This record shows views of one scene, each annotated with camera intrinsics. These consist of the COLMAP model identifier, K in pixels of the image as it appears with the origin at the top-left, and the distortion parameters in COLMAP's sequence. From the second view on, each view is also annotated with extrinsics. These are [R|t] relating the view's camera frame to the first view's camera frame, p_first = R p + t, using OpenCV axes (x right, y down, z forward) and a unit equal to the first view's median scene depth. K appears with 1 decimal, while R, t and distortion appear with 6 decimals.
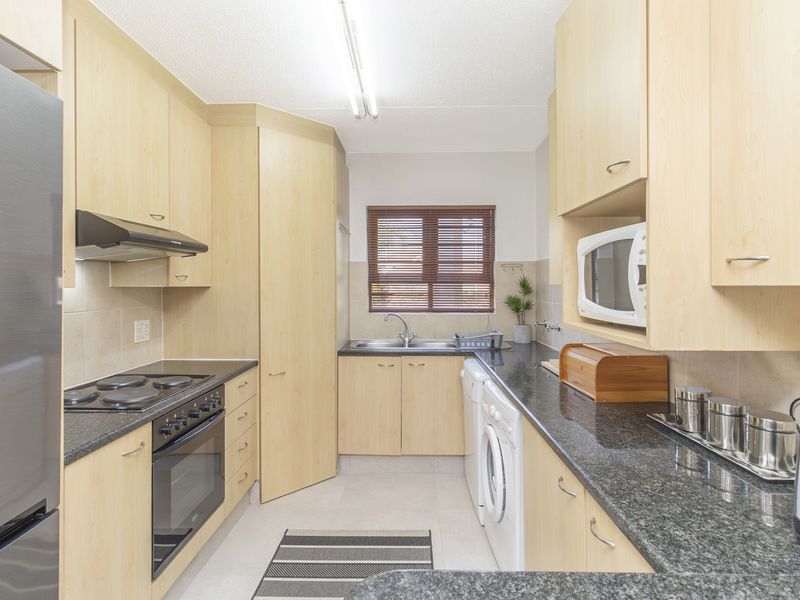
lens RADIAL K [[430.2, 0, 401.3], [0, 430.2, 288.0], [0, 0, 1]] dist [0.006745, 0.002341]
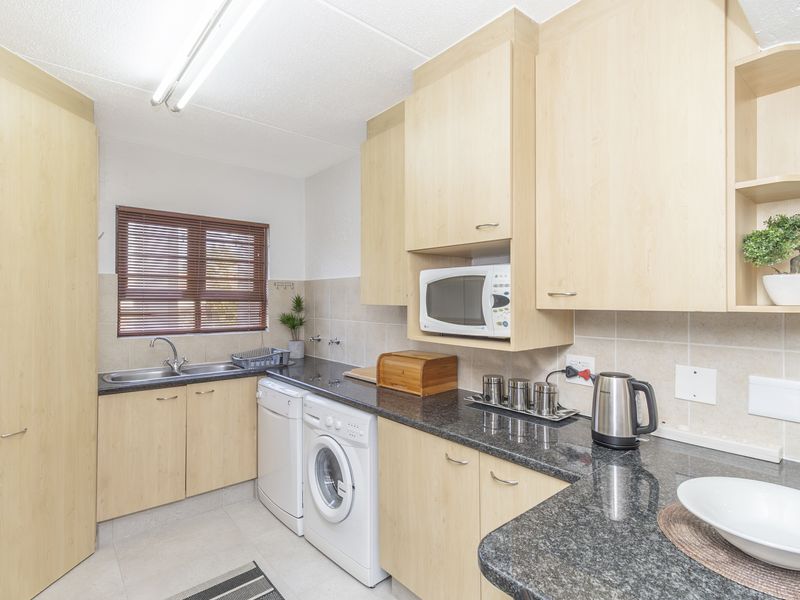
lens RADIAL K [[430.2, 0, 403.7], [0, 430.2, 298.8], [0, 0, 1]] dist [0.006745, 0.002341]
pose [[0.735062, 0.003916, 0.677988, -0.270770], [0.000118, 0.999983, -0.005903, -0.012195], [-0.678000, 0.004419, 0.735049, 0.052661]]
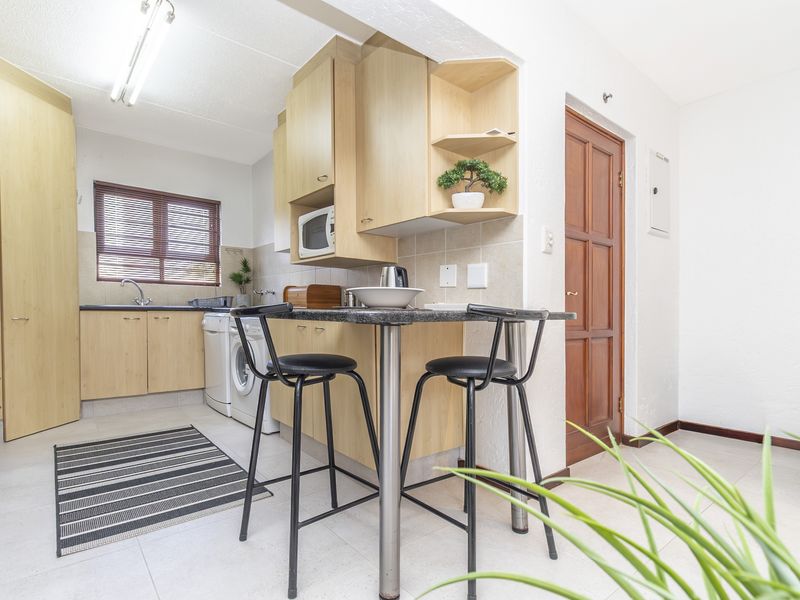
lens RADIAL K [[430.2, 0, 412.7], [0, 430.2, 321.3], [0, 0, 1]] dist [0.006745, 0.002341]
pose [[0.738119, -0.011366, 0.674574, -0.263799], [0.001718, 0.999886, 0.014968, 0.169527], [-0.674668, -0.009890, 0.738055, -0.383104]]
